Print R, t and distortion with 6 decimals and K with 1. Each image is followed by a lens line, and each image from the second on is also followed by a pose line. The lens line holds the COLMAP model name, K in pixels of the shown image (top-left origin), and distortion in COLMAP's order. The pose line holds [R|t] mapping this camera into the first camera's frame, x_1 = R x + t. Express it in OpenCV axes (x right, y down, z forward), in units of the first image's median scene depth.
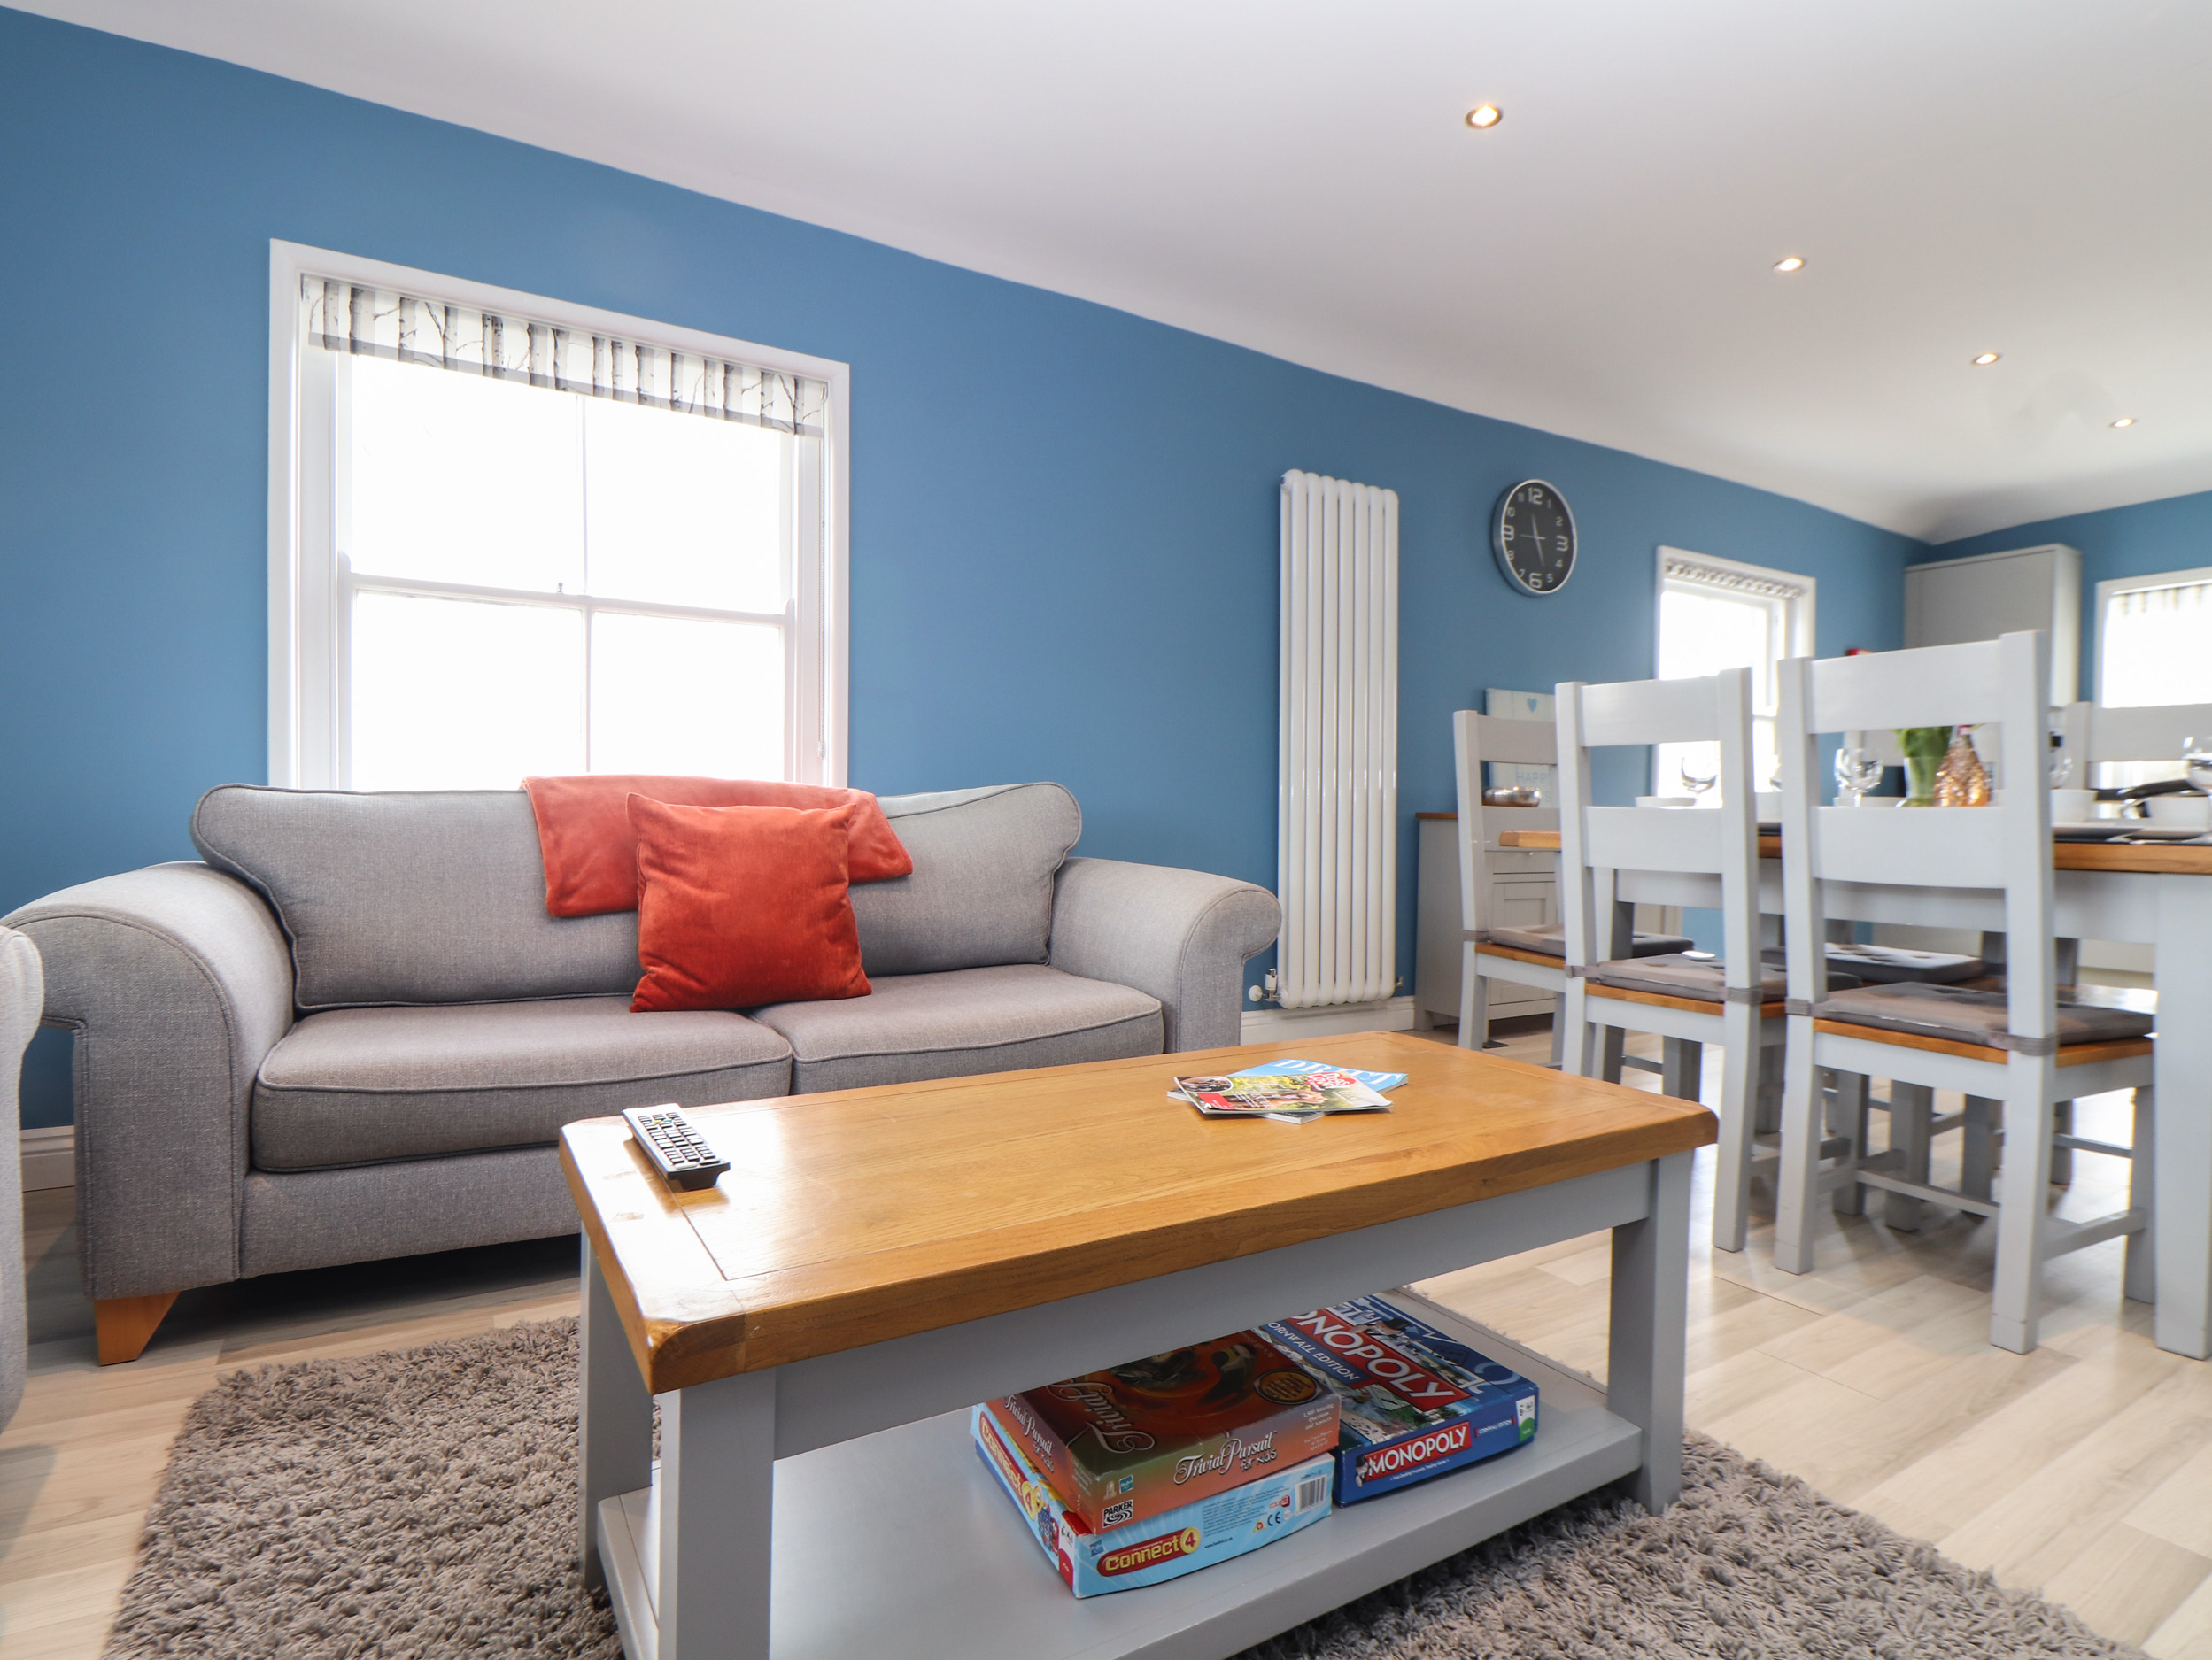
lens RADIAL K [[1179.6, 0, 1164.2], [0, 1179.6, 827.4], [0, 0, 1]] dist [-0.006283, -0.005522]
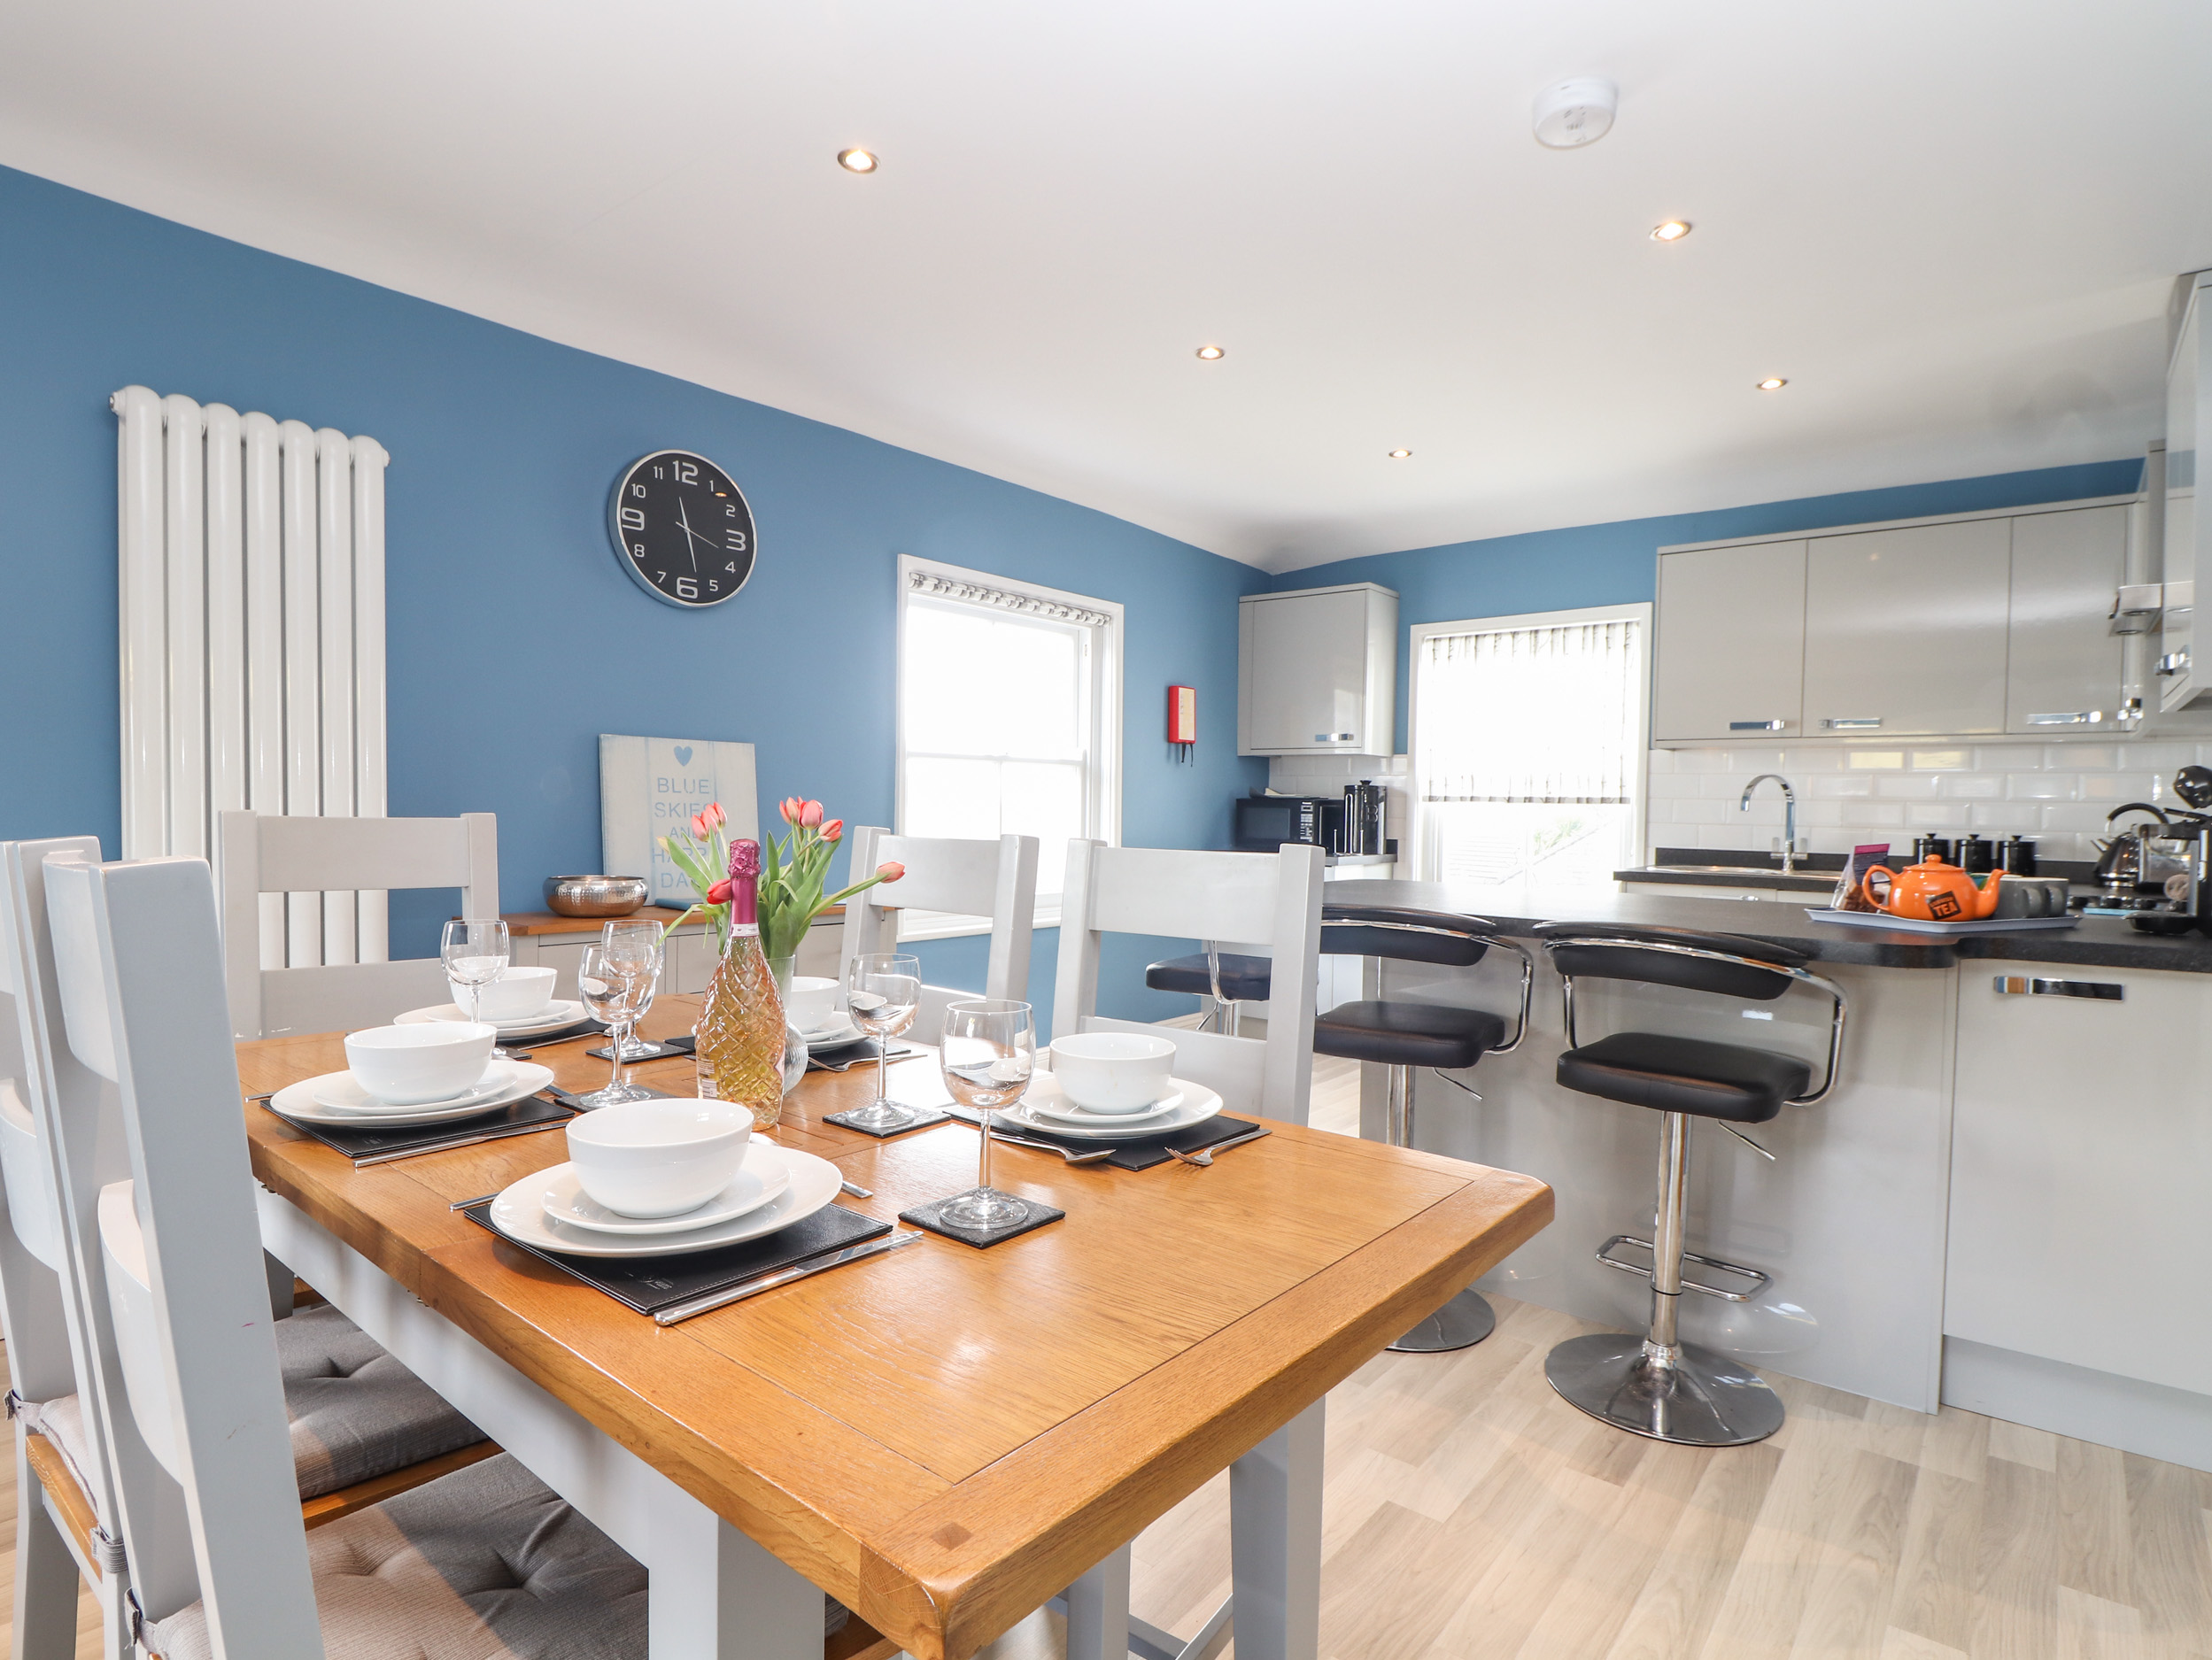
lens RADIAL K [[1179.6, 0, 1113.3], [0, 1179.6, 840.5], [0, 0, 1]] dist [-0.006283, -0.005522]
pose [[0.948408, -0.001686, 0.317048, 0.302426], [-0.005220, 0.999767, 0.020932, -0.061327], [-0.317010, -0.021507, 0.948178, 0.189331]]
